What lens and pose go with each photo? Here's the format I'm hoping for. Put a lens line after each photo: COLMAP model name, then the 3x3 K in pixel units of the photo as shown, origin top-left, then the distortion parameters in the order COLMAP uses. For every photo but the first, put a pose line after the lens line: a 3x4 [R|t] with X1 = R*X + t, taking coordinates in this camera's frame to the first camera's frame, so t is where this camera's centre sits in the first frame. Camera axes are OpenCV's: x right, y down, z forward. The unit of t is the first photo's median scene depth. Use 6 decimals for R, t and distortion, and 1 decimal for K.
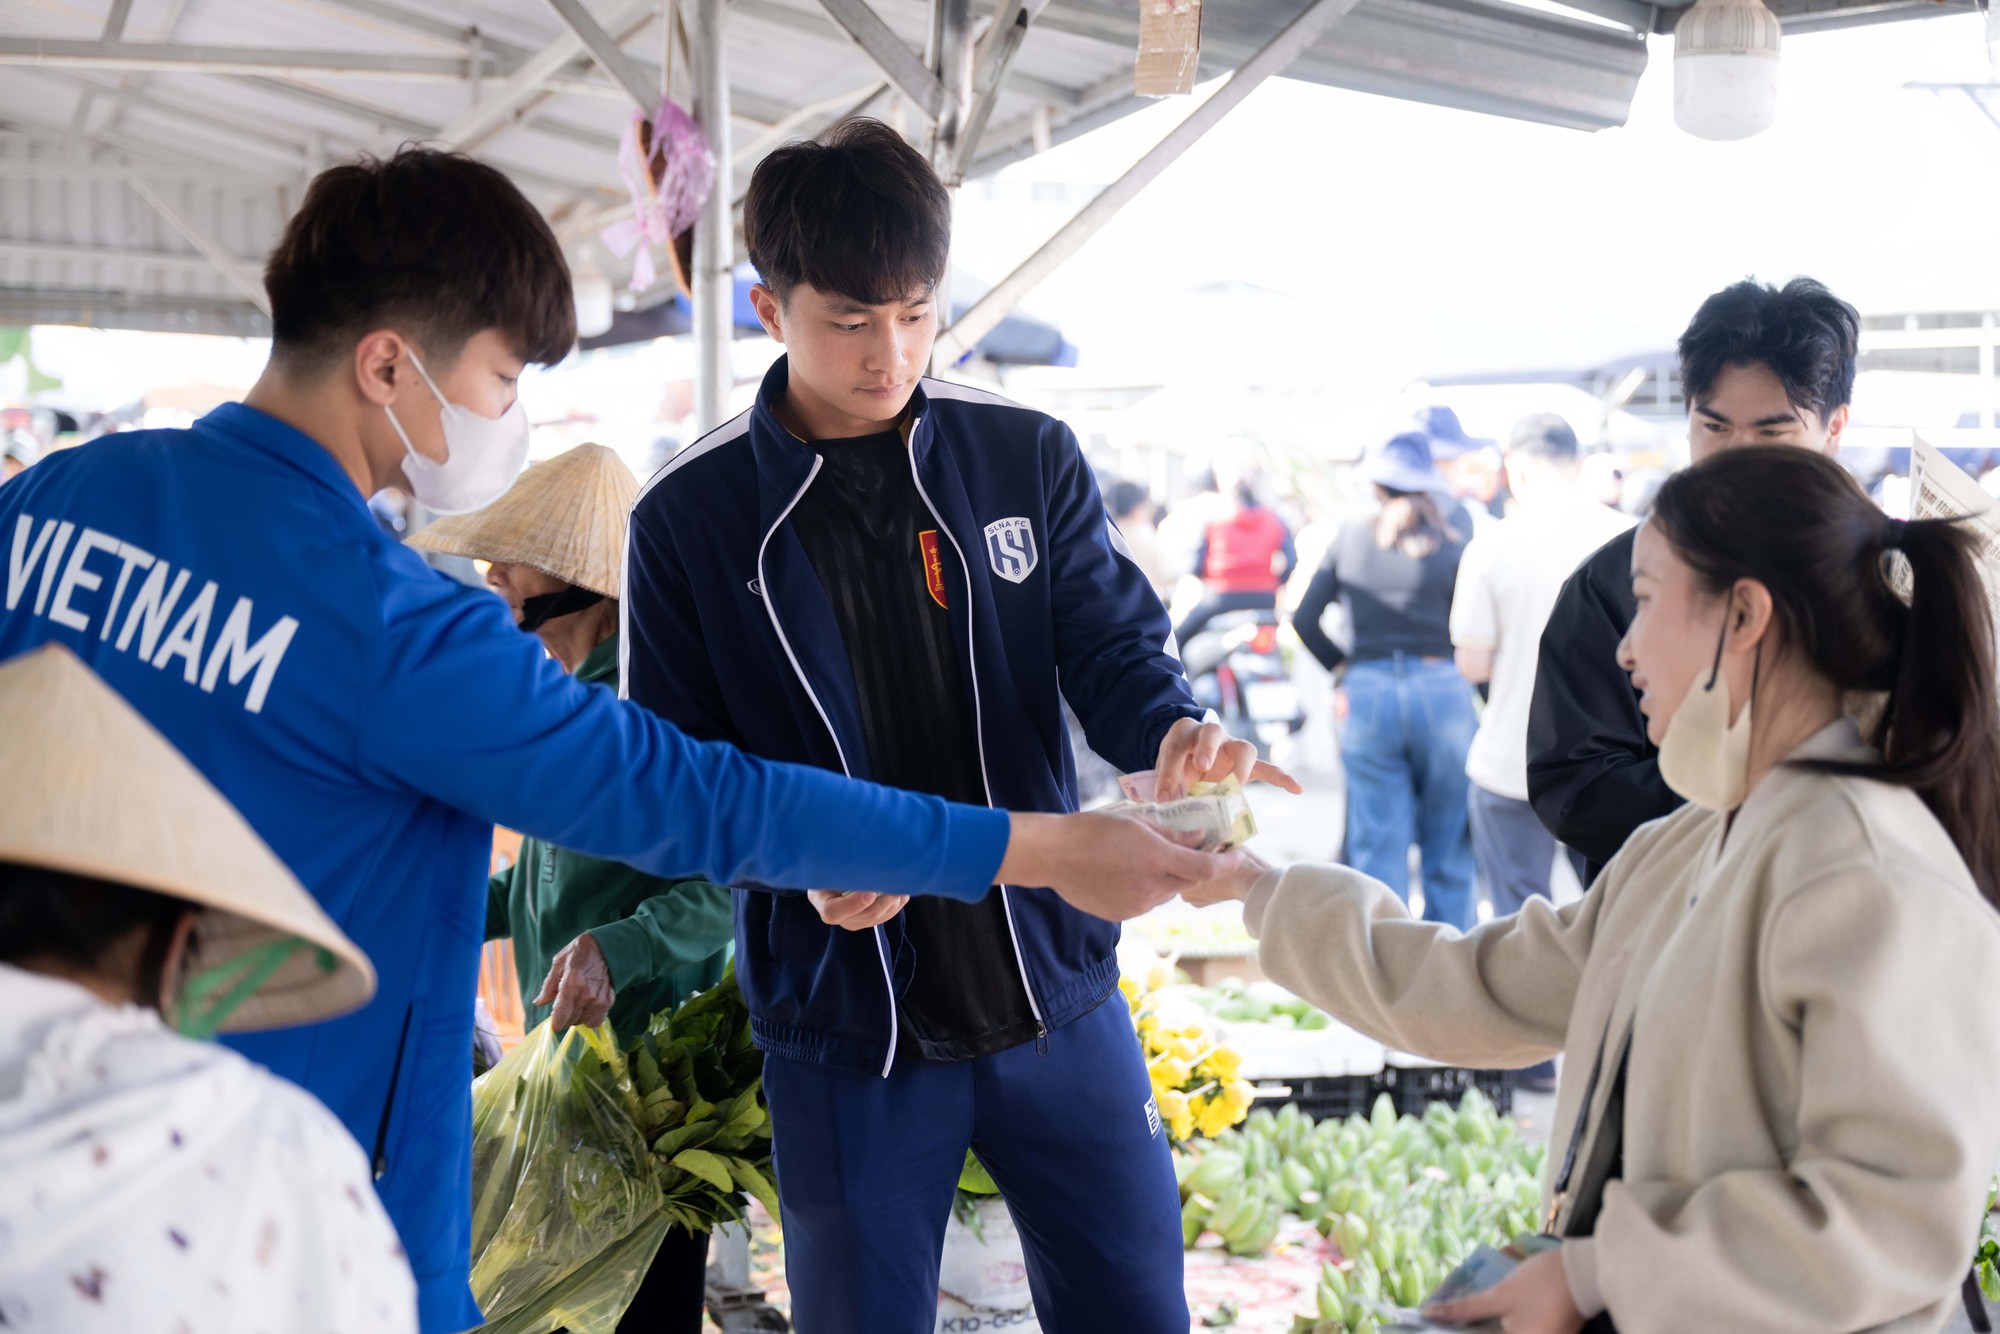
lens RADIAL K [[3267.0, 0, 1010.3], [0, 3267.0, 665.1], [0, 0, 1]] dist [-0.015699, 0.000000]
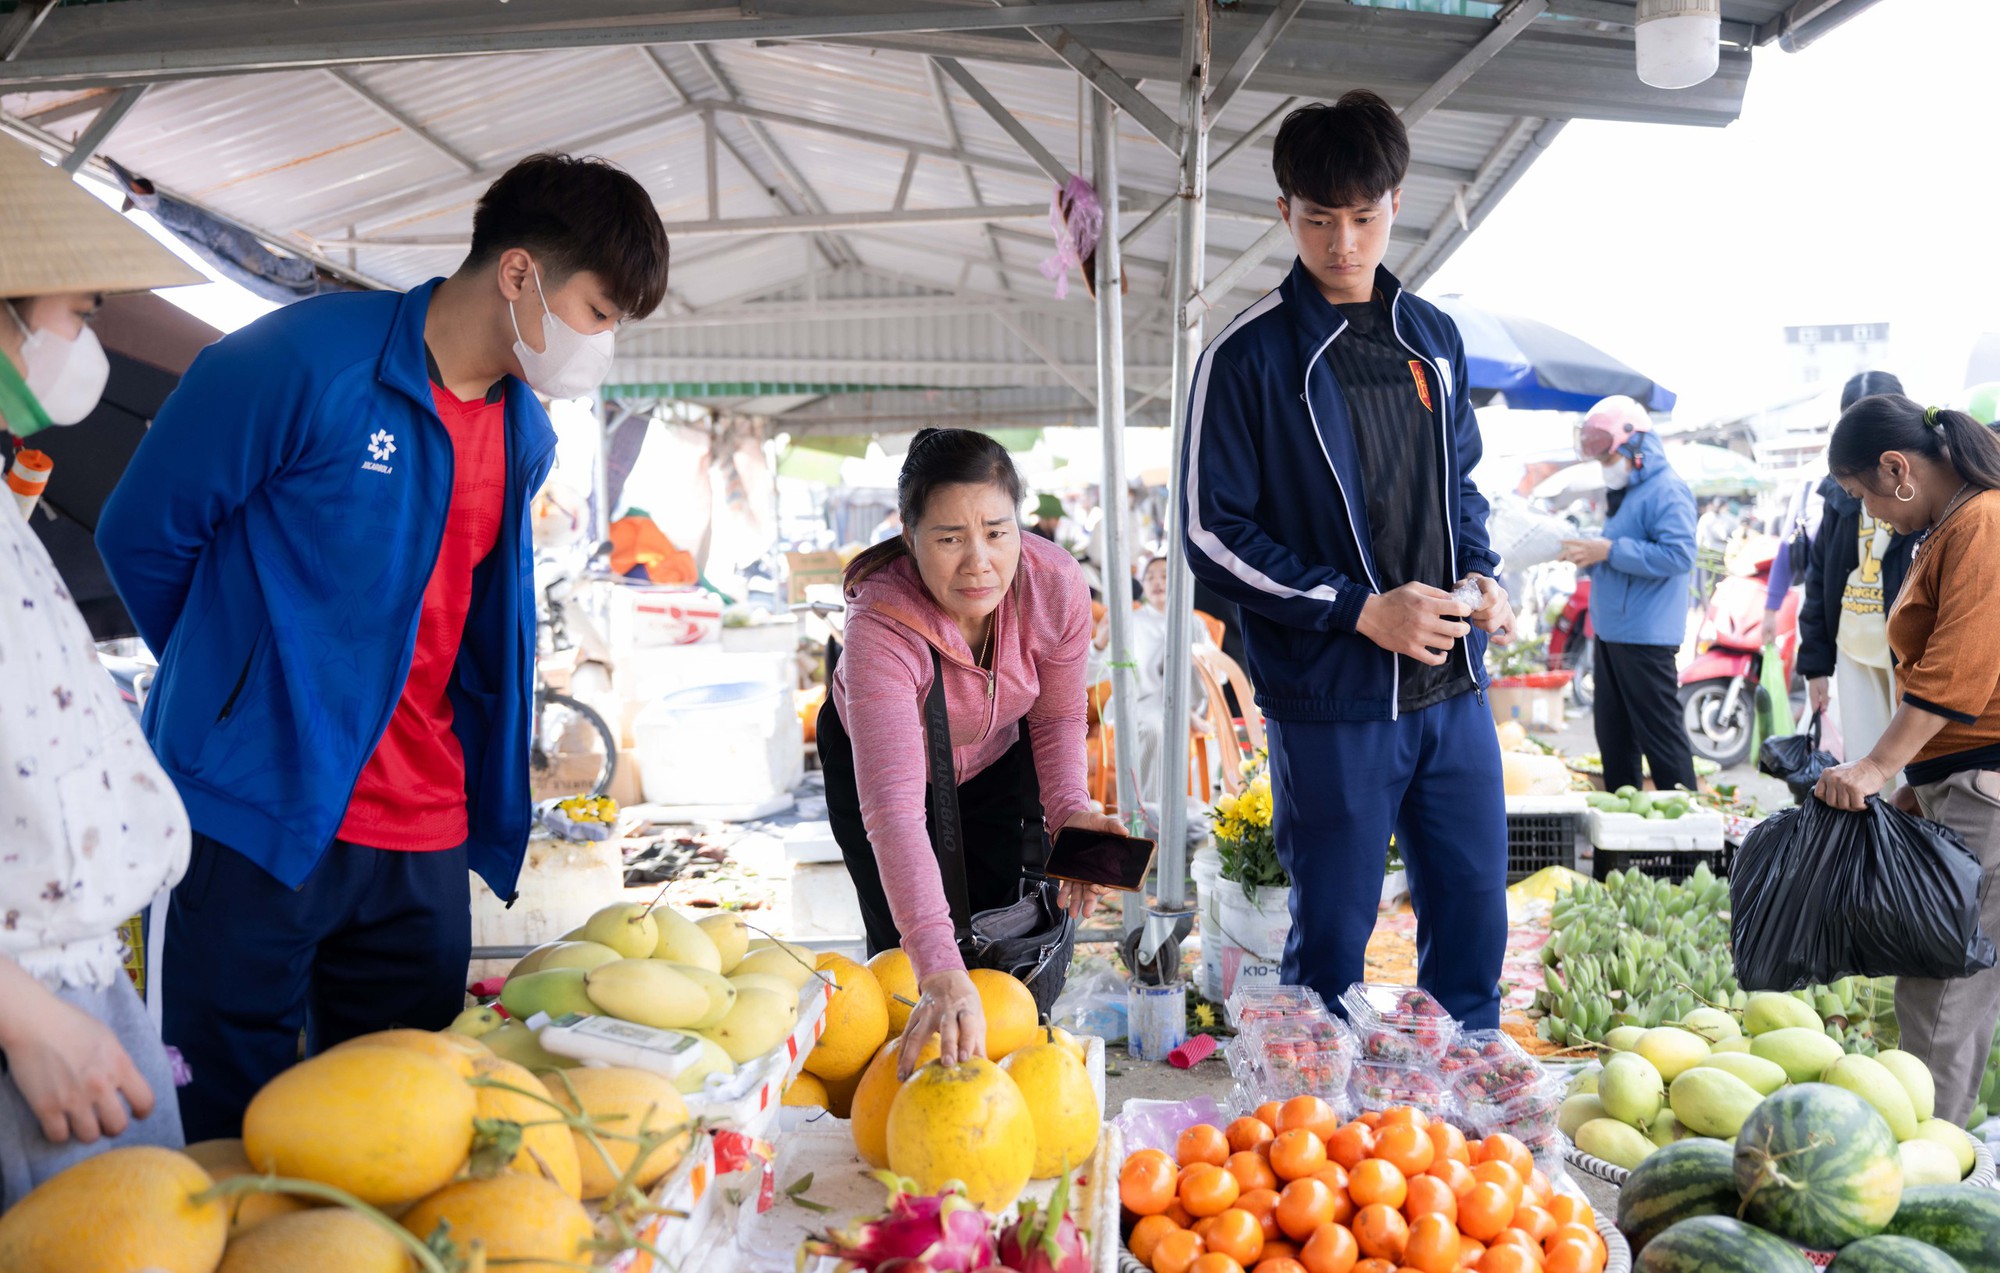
lens RADIAL K [[2038.3, 0, 987.8], [0, 2038.3, 623.6], [0, 0, 1]] dist [0.006582, 0.000000]
pose [[0.914434, -0.022069, -0.404132, 0.241019], [0.010959, 0.999496, -0.029785, 0.068172], [0.404586, 0.022807, 0.914216, 0.099520]]
